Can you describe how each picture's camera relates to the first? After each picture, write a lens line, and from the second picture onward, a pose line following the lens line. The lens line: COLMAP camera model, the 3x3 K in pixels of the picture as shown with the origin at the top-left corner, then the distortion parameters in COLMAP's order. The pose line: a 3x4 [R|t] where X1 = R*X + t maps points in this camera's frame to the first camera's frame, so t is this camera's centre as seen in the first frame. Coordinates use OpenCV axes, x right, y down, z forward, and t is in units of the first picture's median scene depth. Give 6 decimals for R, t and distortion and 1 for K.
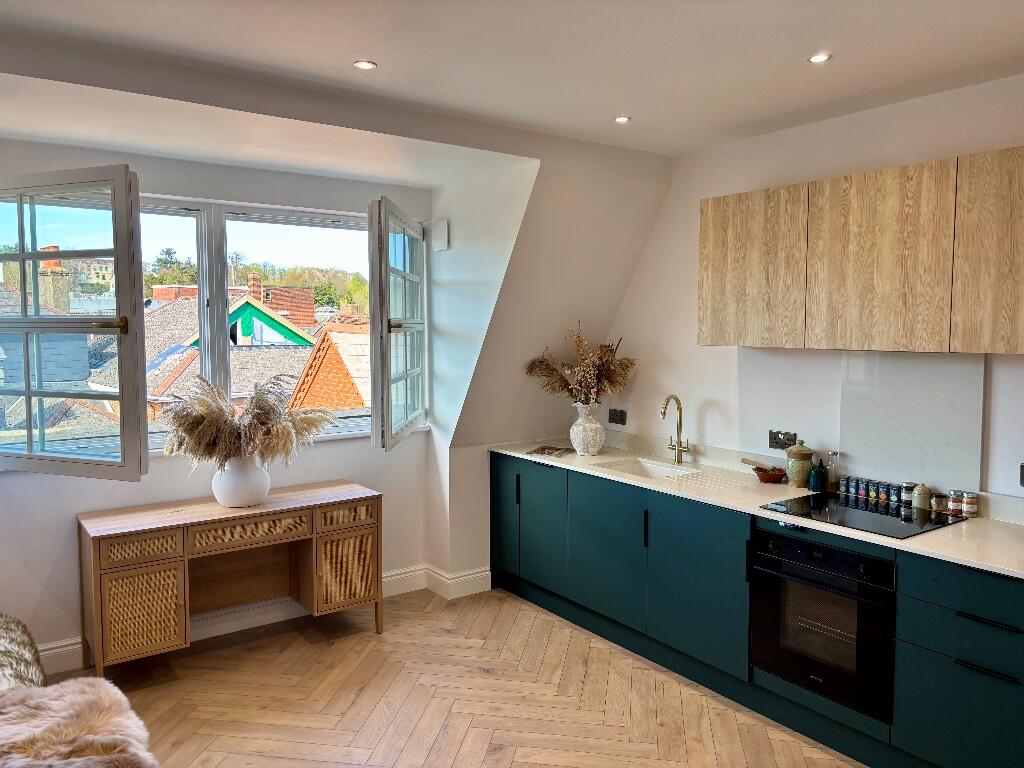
lens RADIAL K [[778.0, 0, 508.1], [0, 778.0, 384.5], [0, 0, 1]] dist [0.025632, -0.007801]
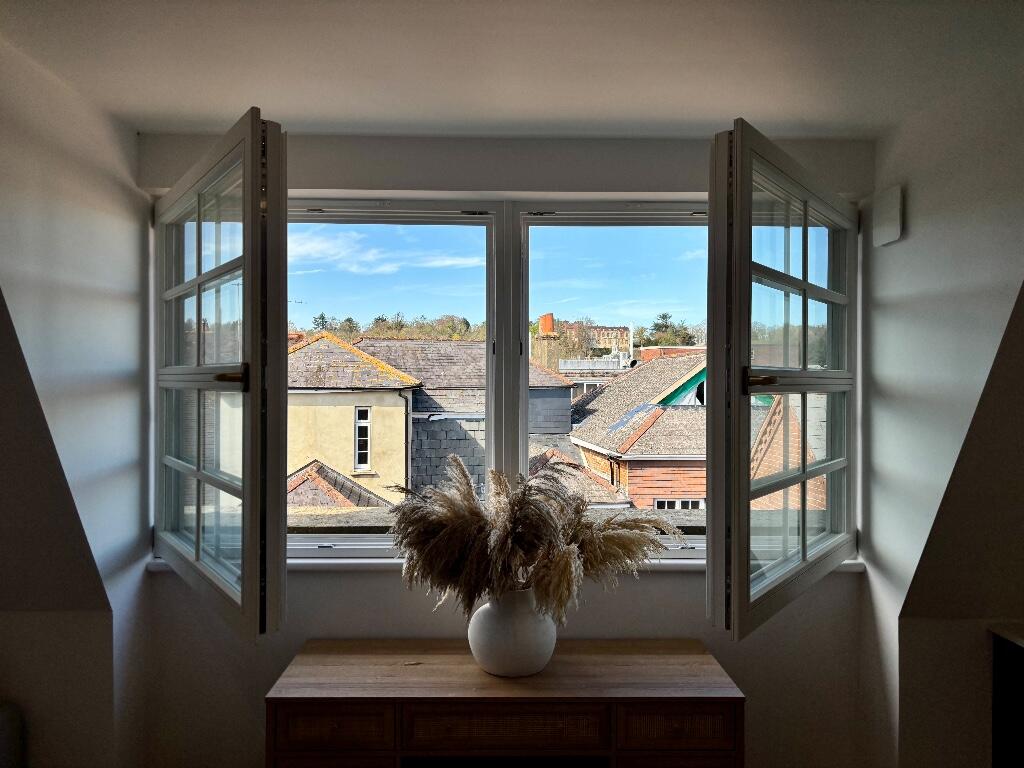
lens RADIAL K [[778.0, 0, 508.1], [0, 778.0, 384.5], [0, 0, 1]] dist [0.025632, -0.007801]
pose [[0.821651, 0.007398, -0.569943, 0.008128], [-0.050802, 0.996887, -0.060298, -0.032074], [0.567722, 0.078498, 0.819469, 0.460954]]
